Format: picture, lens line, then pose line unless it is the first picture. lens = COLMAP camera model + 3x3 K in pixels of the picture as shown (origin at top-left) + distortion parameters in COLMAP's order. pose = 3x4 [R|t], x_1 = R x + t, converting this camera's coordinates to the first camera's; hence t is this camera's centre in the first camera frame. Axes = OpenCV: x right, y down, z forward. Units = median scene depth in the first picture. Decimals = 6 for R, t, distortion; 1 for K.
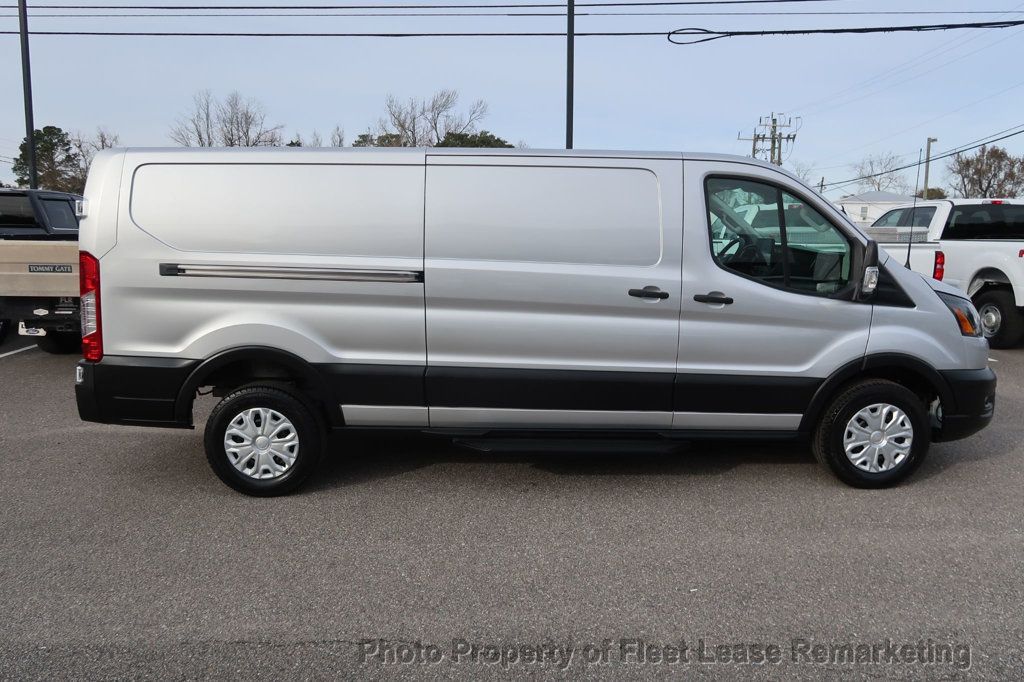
lens RADIAL K [[711.3, 0, 508.5], [0, 711.3, 327.6], [0, 0, 1]] dist [-0.019710, 0.004425]
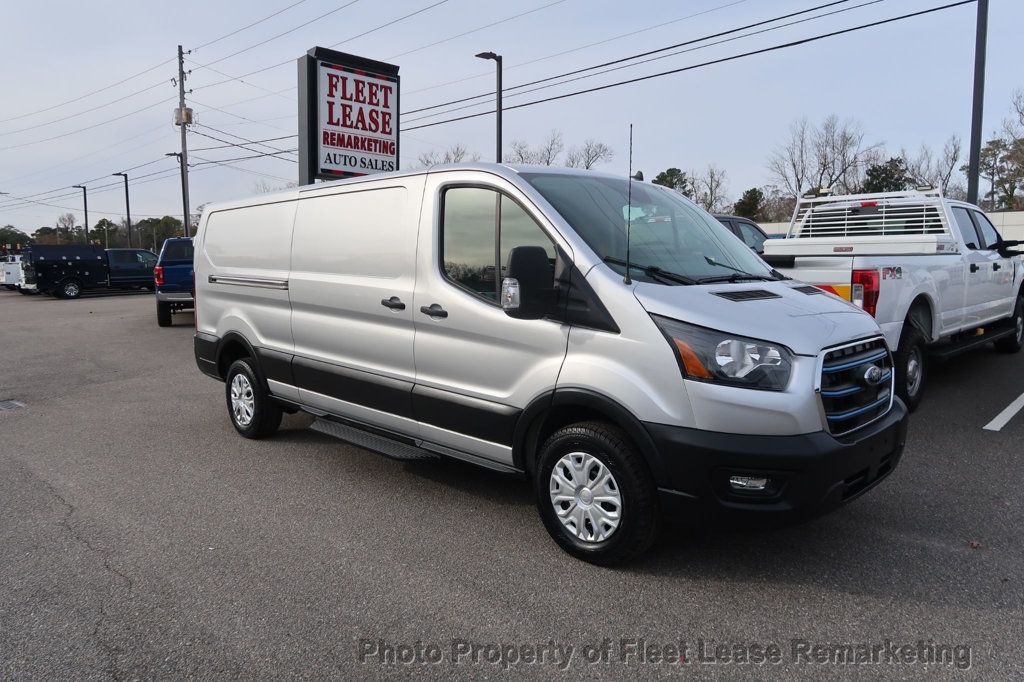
lens RADIAL K [[711.3, 0, 508.5], [0, 711.3, 327.6], [0, 0, 1]] dist [-0.019710, 0.004425]
pose [[0.682098, 0.055422, -0.729158, 1.058481], [-0.080885, 0.996723, 0.000094, -0.025882], [0.726774, 0.058913, 0.684345, 0.392702]]
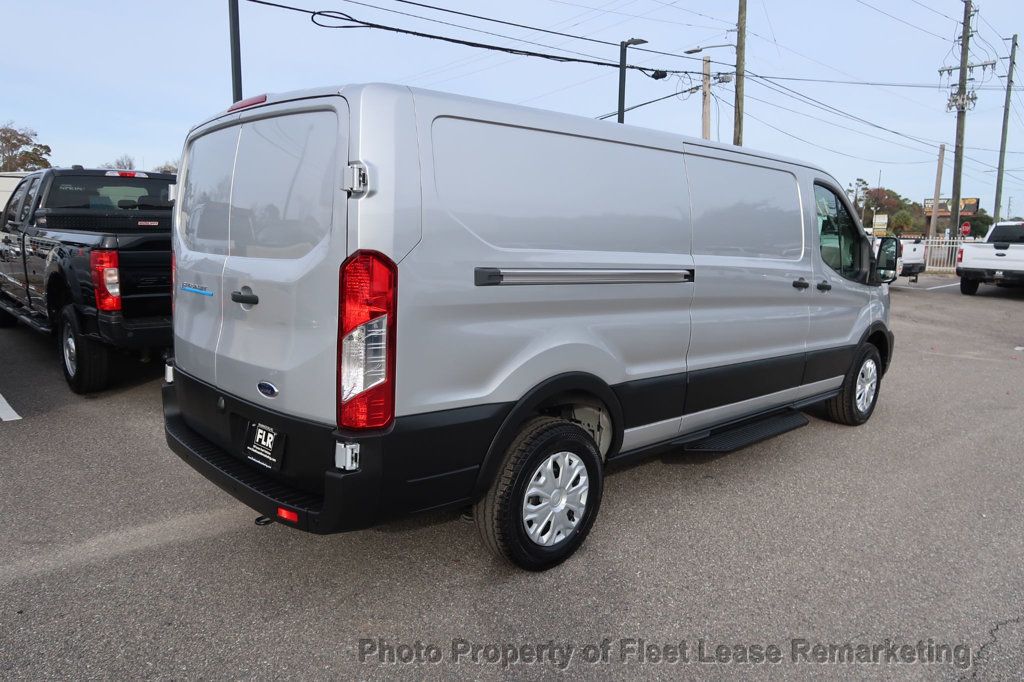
lens RADIAL K [[711.3, 0, 508.5], [0, 711.3, 327.6], [0, 0, 1]] dist [-0.019710, 0.004425]
pose [[0.752004, -0.080630, 0.654209, -0.869365], [0.070969, 0.996625, 0.041255, -0.056691], [-0.655327, 0.015405, 0.755188, 0.444561]]
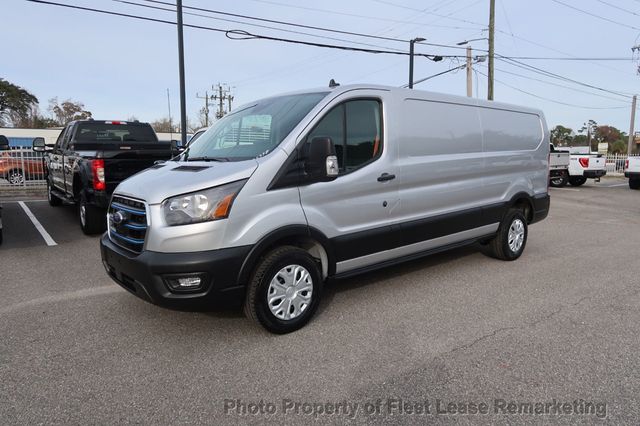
lens RADIAL K [[444.6, 0, 317.8], [0, 444.6, 204.6], [0, 0, 1]] dist [-0.019710, 0.004425]
pose [[0.814722, -0.063933, 0.576316, -0.852664], [0.076400, 0.997074, 0.002605, 0.021182], [-0.574796, 0.041908, 0.817223, 0.153069]]
